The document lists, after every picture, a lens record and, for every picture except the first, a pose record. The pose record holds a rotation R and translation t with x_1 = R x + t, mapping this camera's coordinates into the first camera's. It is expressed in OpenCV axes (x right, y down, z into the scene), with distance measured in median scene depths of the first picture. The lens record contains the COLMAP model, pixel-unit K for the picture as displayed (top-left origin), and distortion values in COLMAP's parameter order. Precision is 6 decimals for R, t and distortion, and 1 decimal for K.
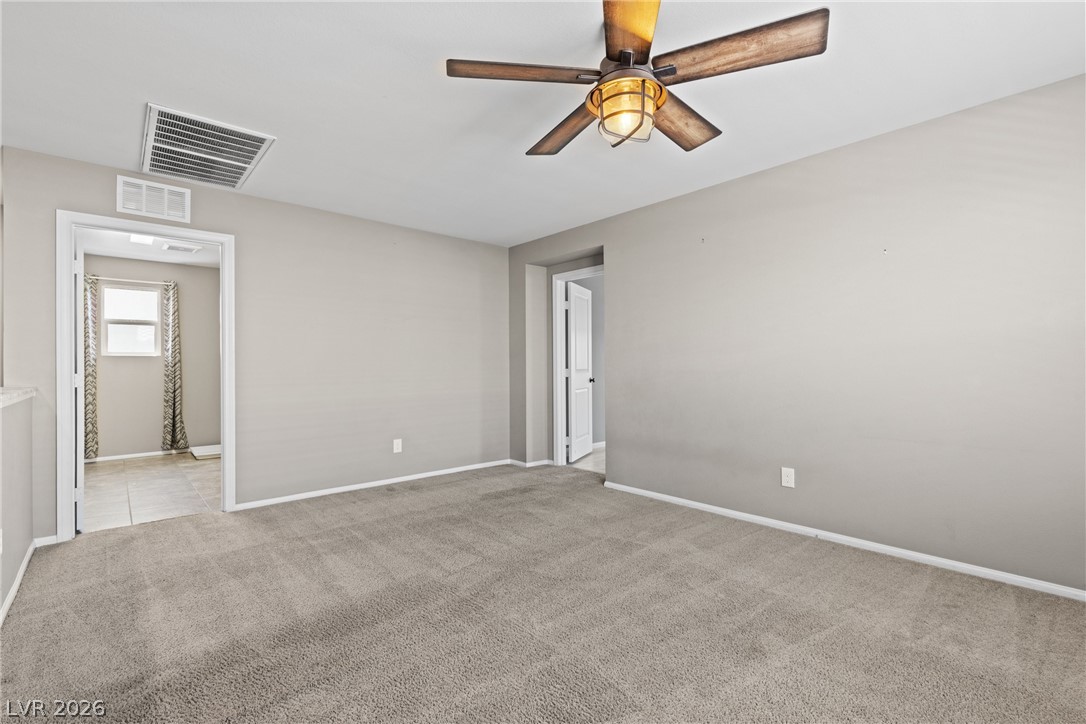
lens RADIAL K [[487.1, 0, 544.6], [0, 487.1, 367.9], [0, 0, 1]] dist [0.005434, 0.000089]
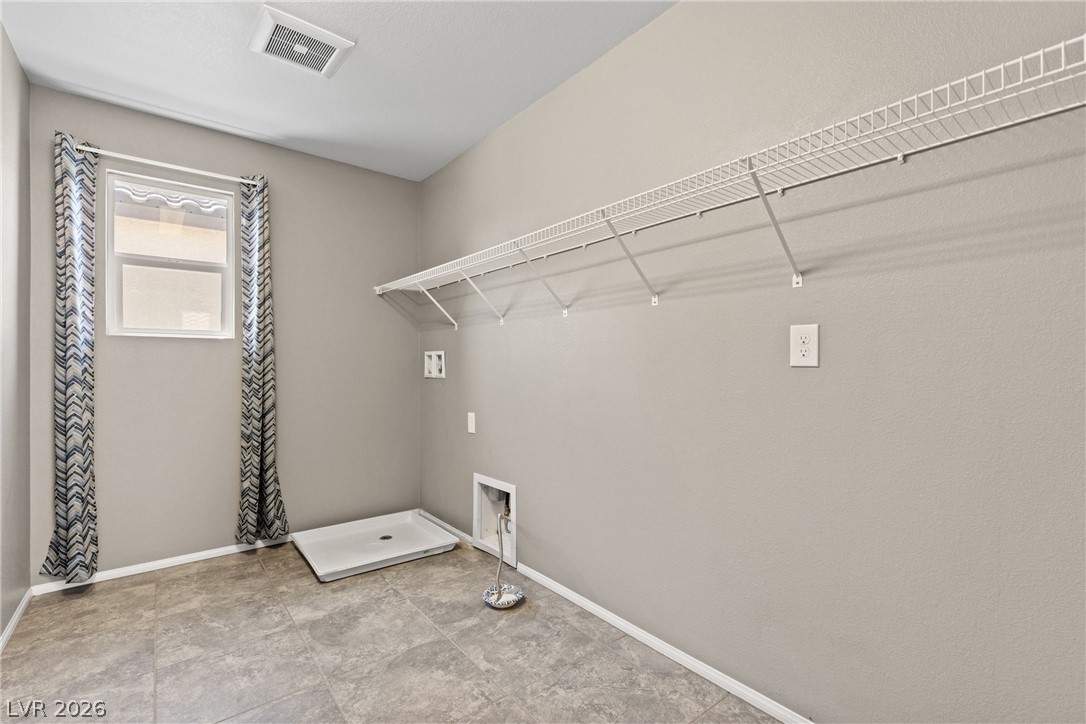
lens RADIAL K [[487.1, 0, 546.9], [0, 487.1, 370.8], [0, 0, 1]] dist [0.005434, 0.000089]
pose [[0.998770, 0.001646, -0.049553, -0.468870], [-0.001633, 0.999999, 0.000305, 0.005036], [0.049554, -0.000223, 0.998771, 0.555528]]
